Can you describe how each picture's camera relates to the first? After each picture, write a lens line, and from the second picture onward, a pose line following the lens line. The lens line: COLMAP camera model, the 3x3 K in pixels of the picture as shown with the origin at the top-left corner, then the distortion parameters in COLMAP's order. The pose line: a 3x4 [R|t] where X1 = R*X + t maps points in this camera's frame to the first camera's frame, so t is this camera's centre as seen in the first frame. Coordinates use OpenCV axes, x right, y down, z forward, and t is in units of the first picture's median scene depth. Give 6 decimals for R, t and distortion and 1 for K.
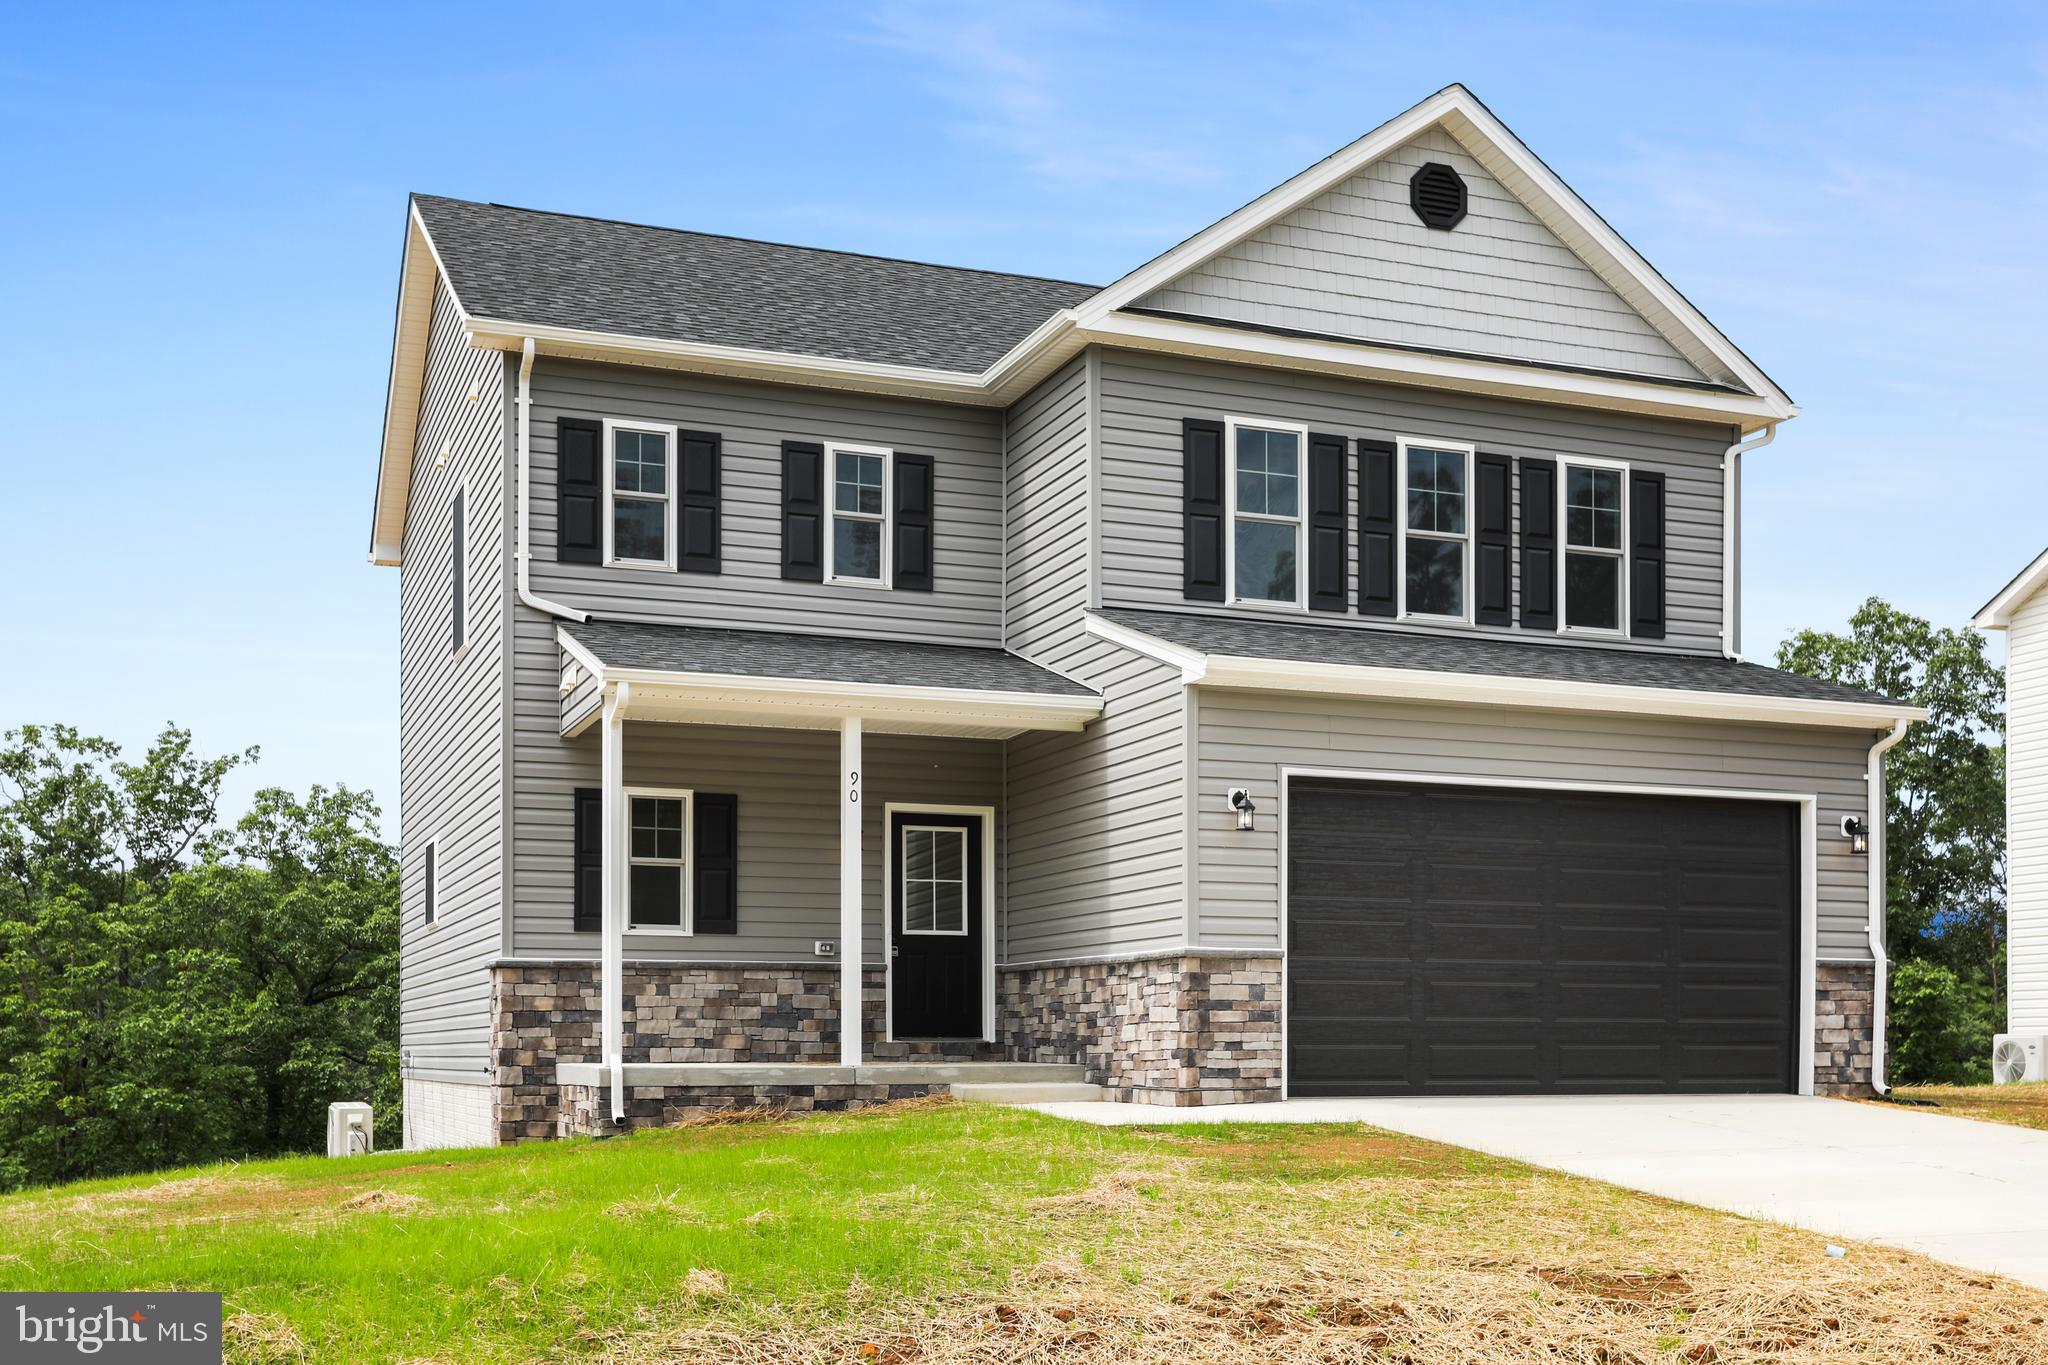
lens RADIAL K [[2199.6, 0, 1029.2], [0, 2199.6, 678.0], [0, 0, 1]] dist [-0.006806, 0.006599]
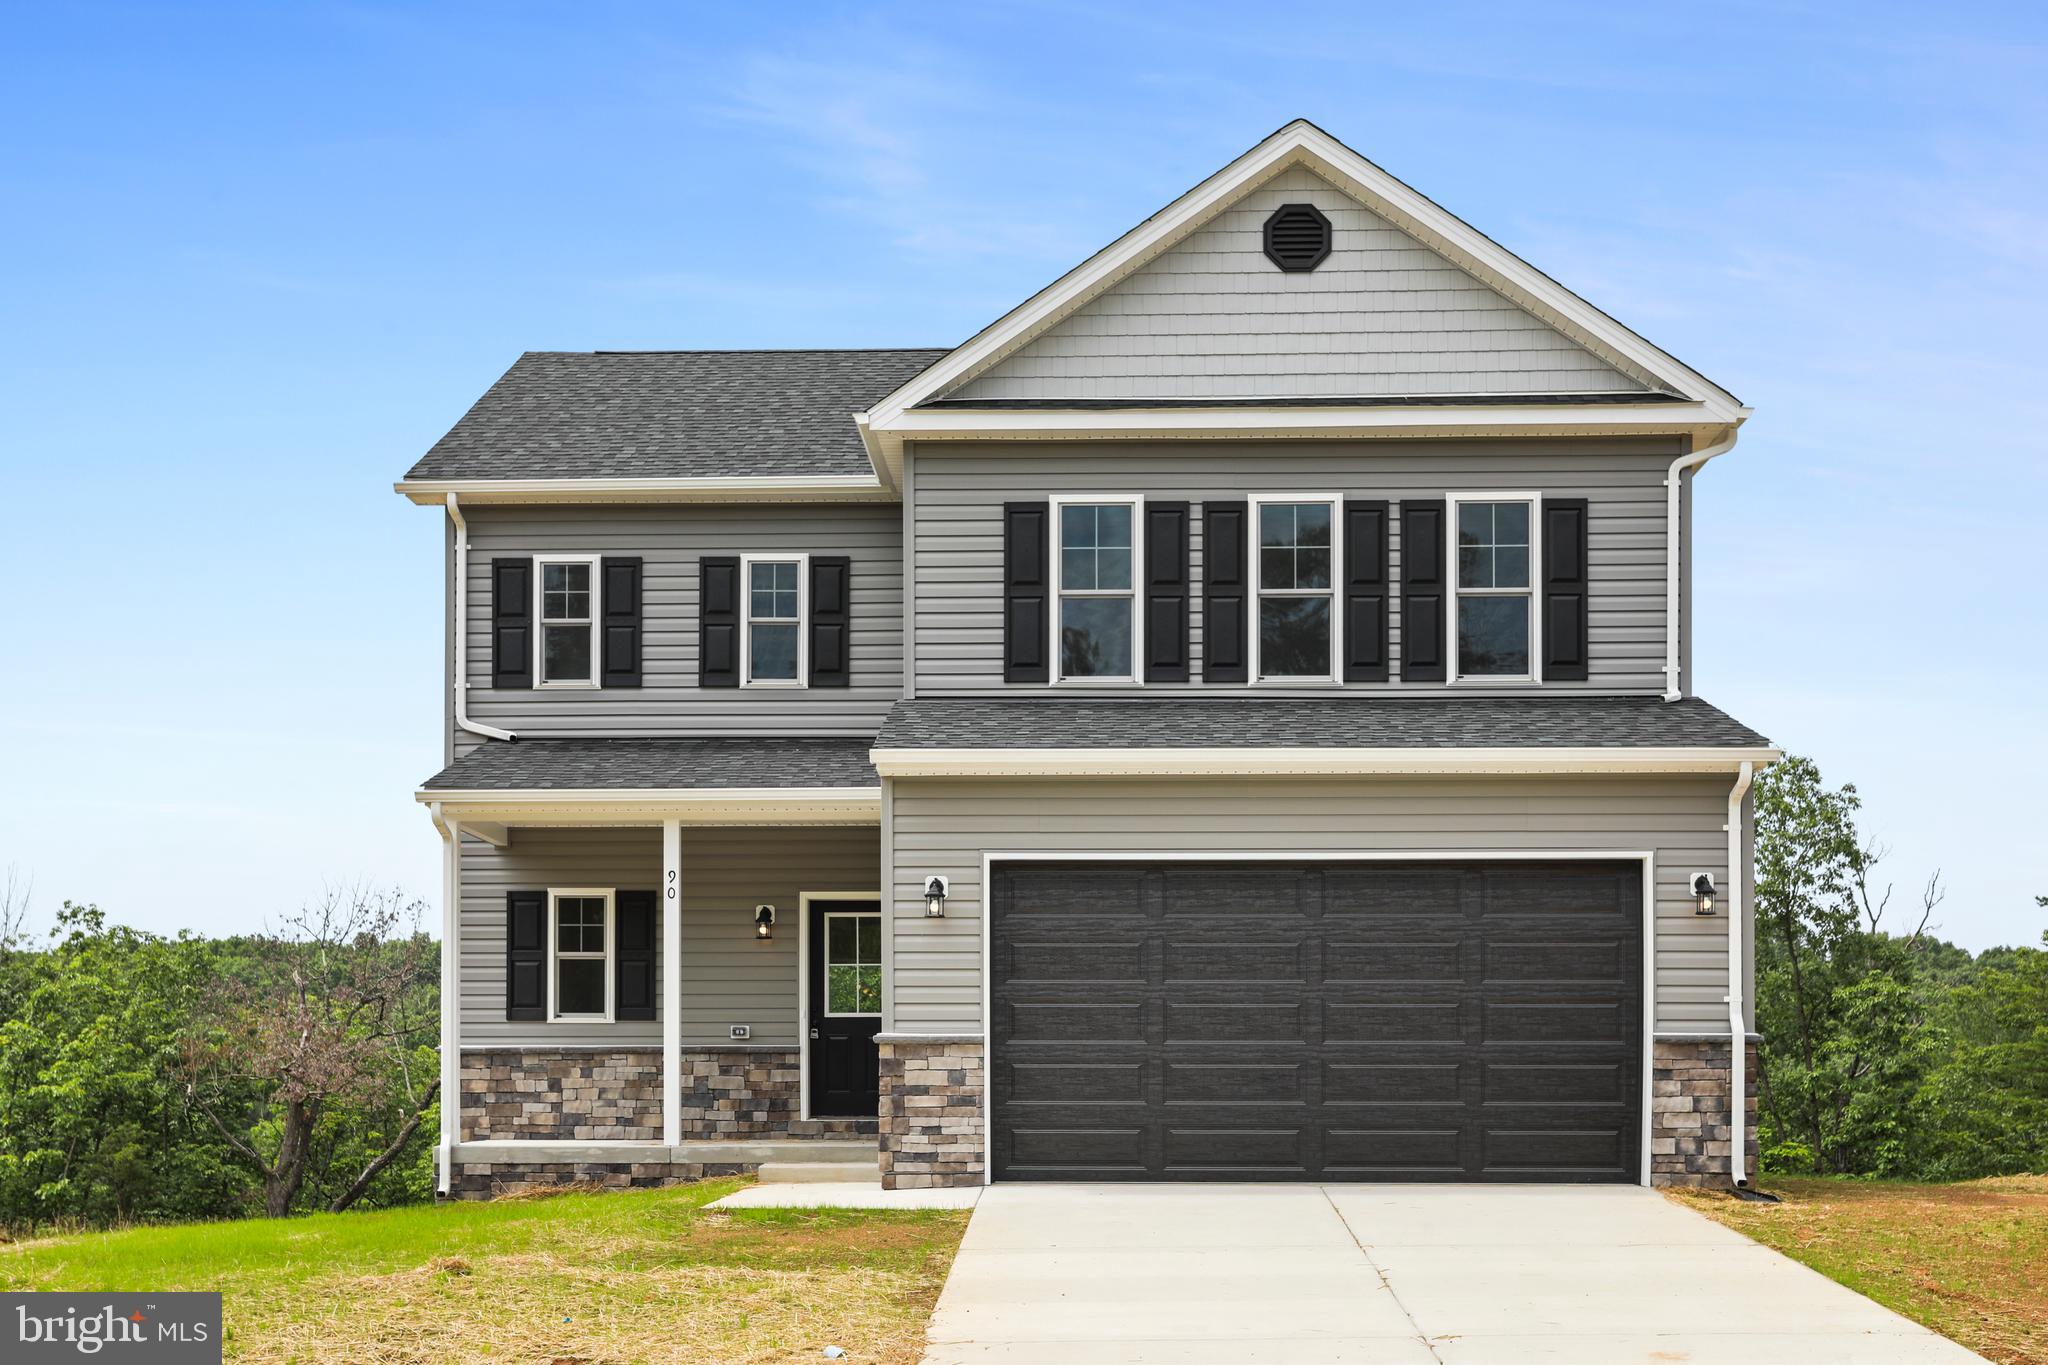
lens RADIAL K [[2282.2, 0, 1024.0], [0, 2282.2, 682.5], [0, 0, 1]] dist [-0.005302, 0.012663]
pose [[0.917575, -0.070650, -0.391234, 0.479078], [0.065227, 0.997501, -0.027151, -0.006780], [0.392175, -0.000606, 0.919891, 0.039689]]
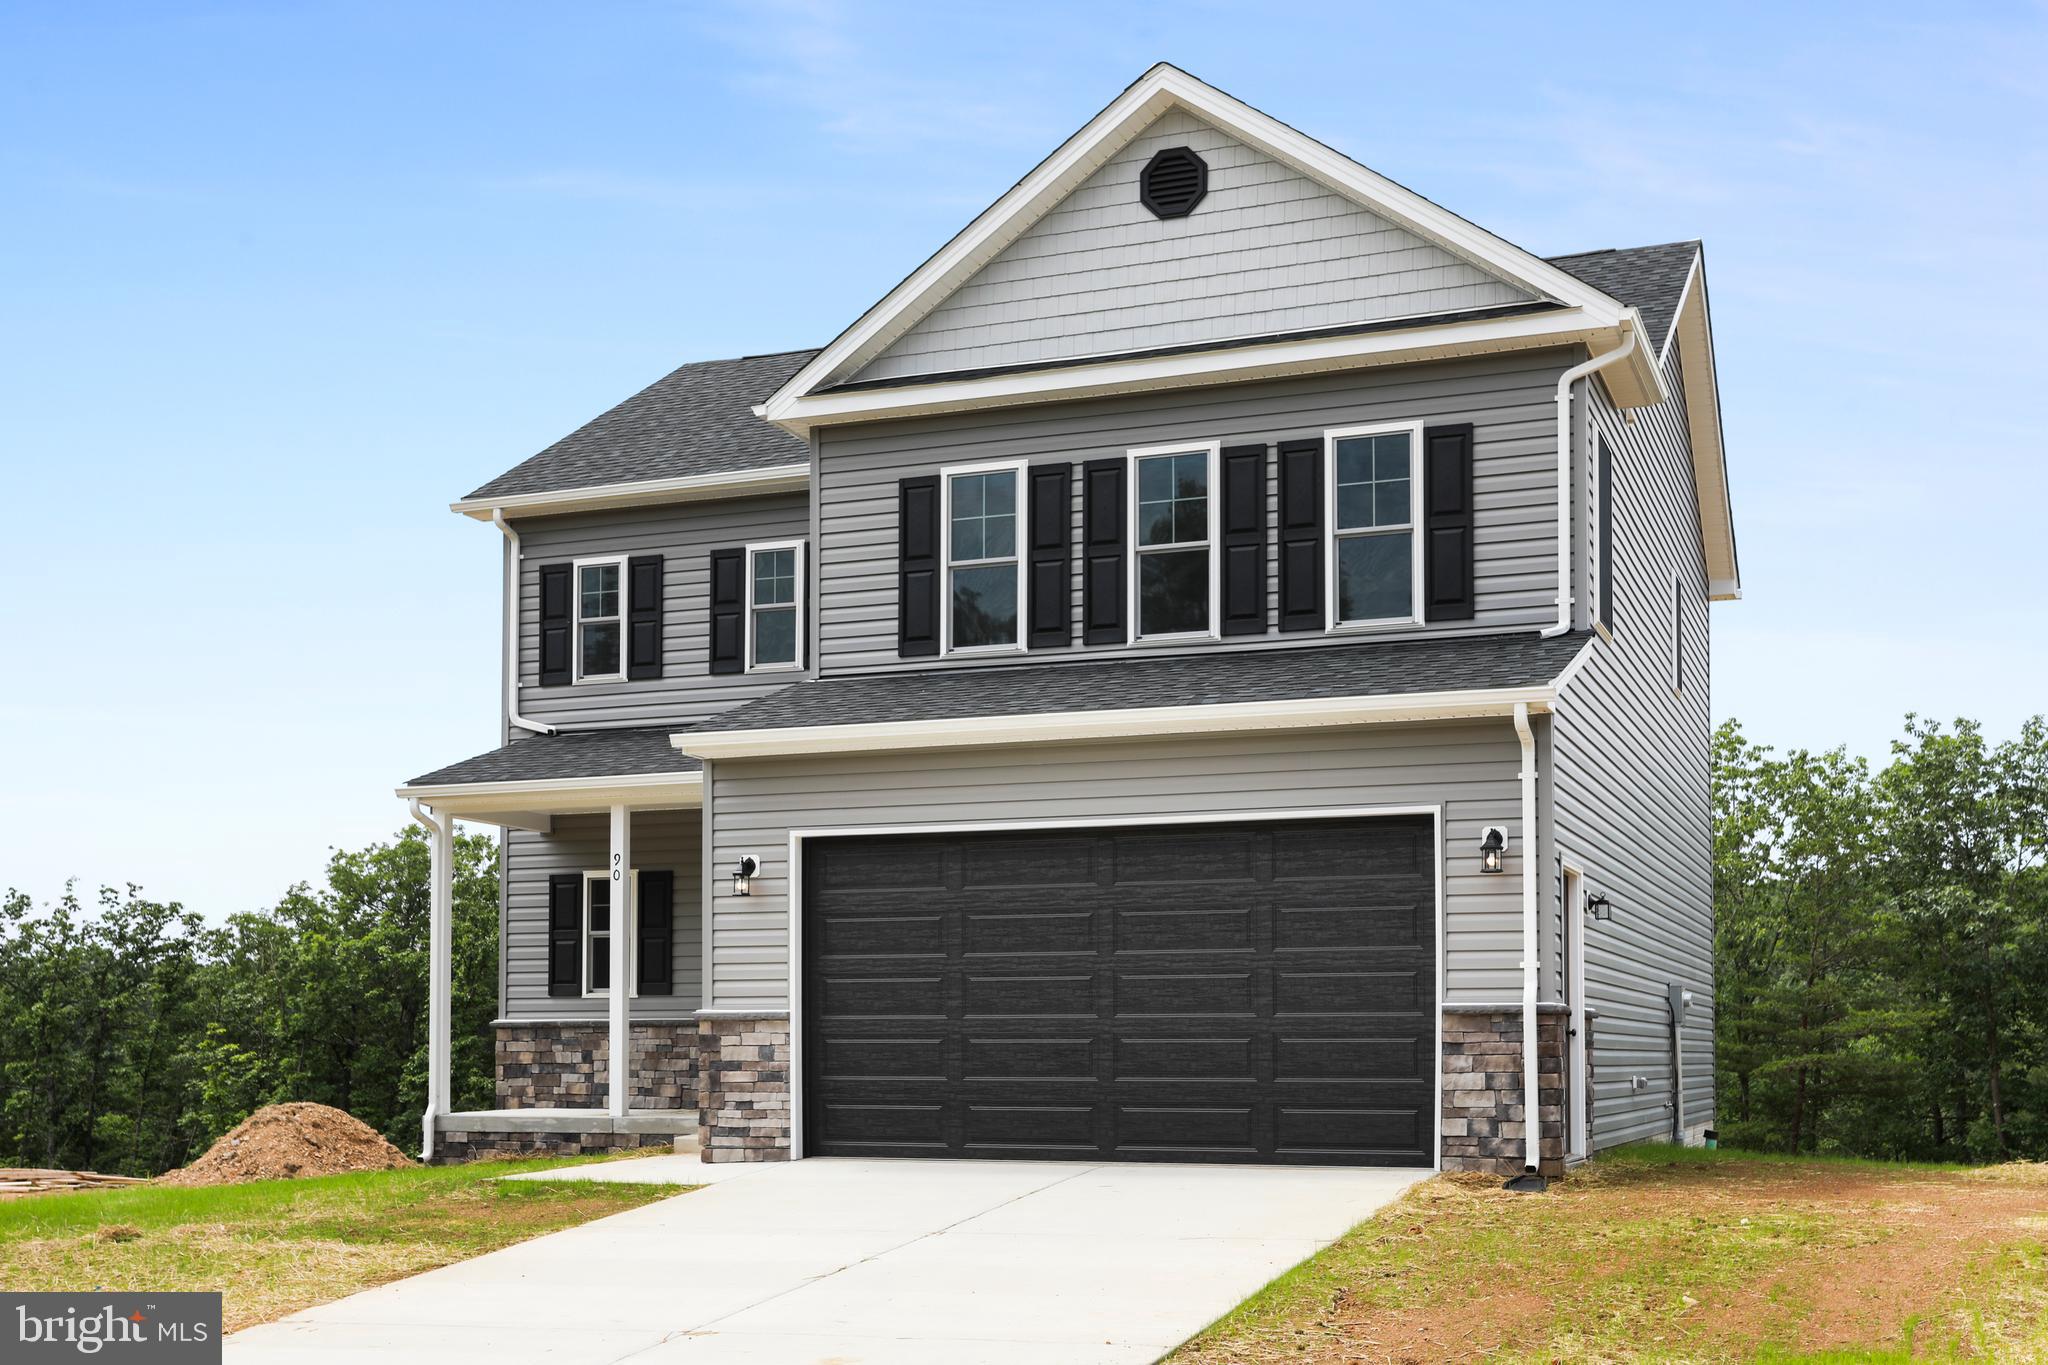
lens RADIAL K [[2252.4, 0, 1047.4], [0, 2252.4, 581.9], [0, 0, 1]] dist [-0.008365, -0.003485]
pose [[0.738155, -0.138688, -0.660222, 0.799288], [0.113497, 0.990222, -0.081114, 0.021511], [0.665016, -0.015059, 0.746678, 0.261989]]
